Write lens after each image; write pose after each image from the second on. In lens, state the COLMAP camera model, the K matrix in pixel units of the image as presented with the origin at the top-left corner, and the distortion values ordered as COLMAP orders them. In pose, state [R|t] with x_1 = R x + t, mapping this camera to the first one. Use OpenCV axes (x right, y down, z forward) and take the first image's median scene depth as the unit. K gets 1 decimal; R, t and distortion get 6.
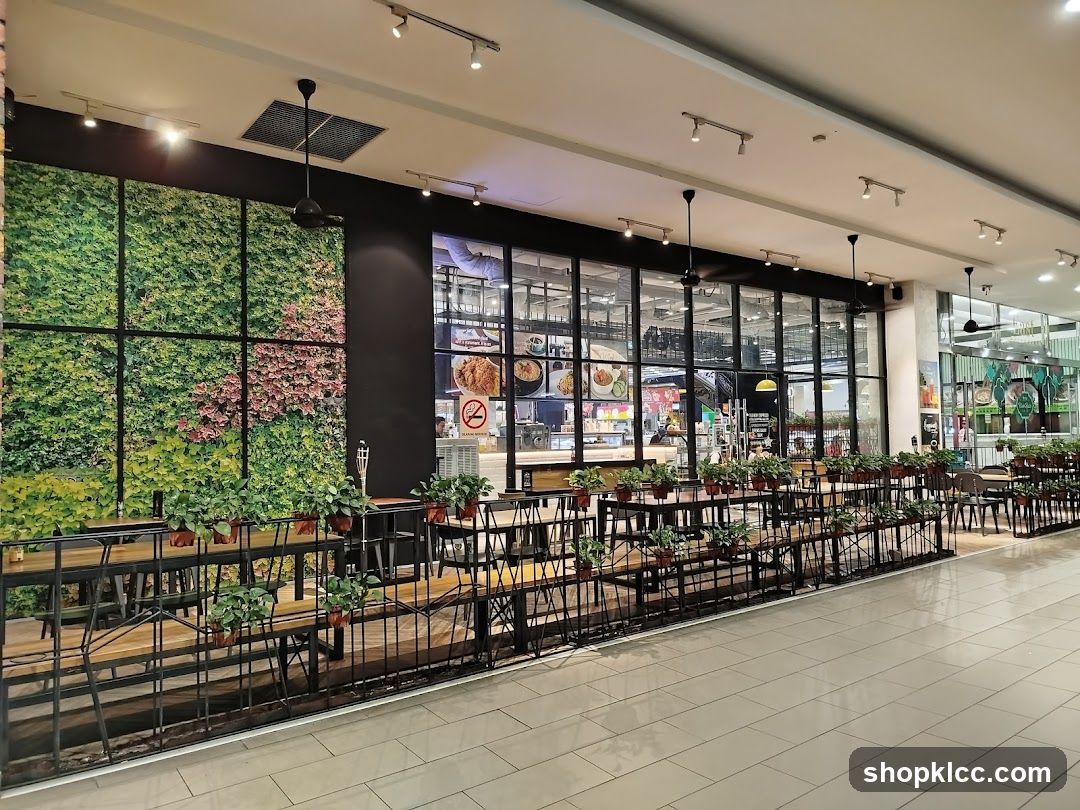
lens RADIAL K [[738.7, 0, 538.8], [0, 738.7, 401.8], [0, 0, 1]] dist [0.044662, -0.009574]
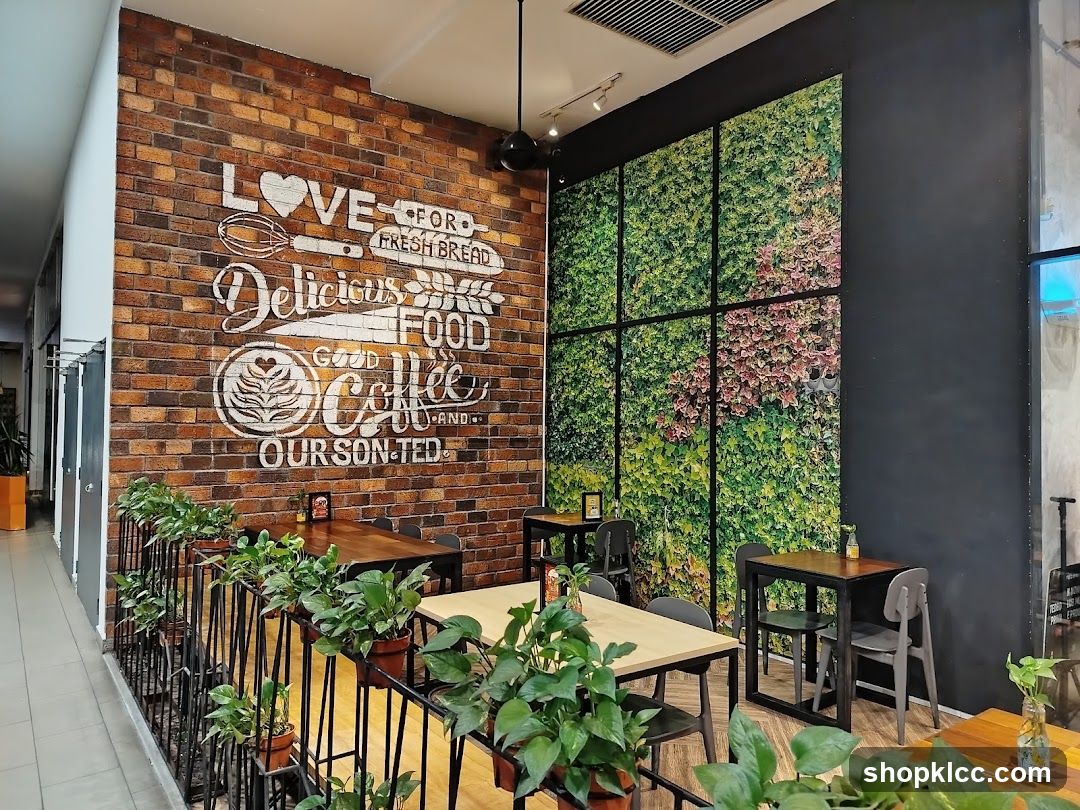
lens RADIAL K [[738.7, 0, 537.8], [0, 738.7, 412.2], [0, 0, 1]] dist [0.044662, -0.009574]
pose [[-0.025180, -0.001925, -0.999681, 0.370954], [0.032298, 0.999475, -0.002739, 0.017410], [0.999161, -0.032357, -0.025104, 0.838443]]
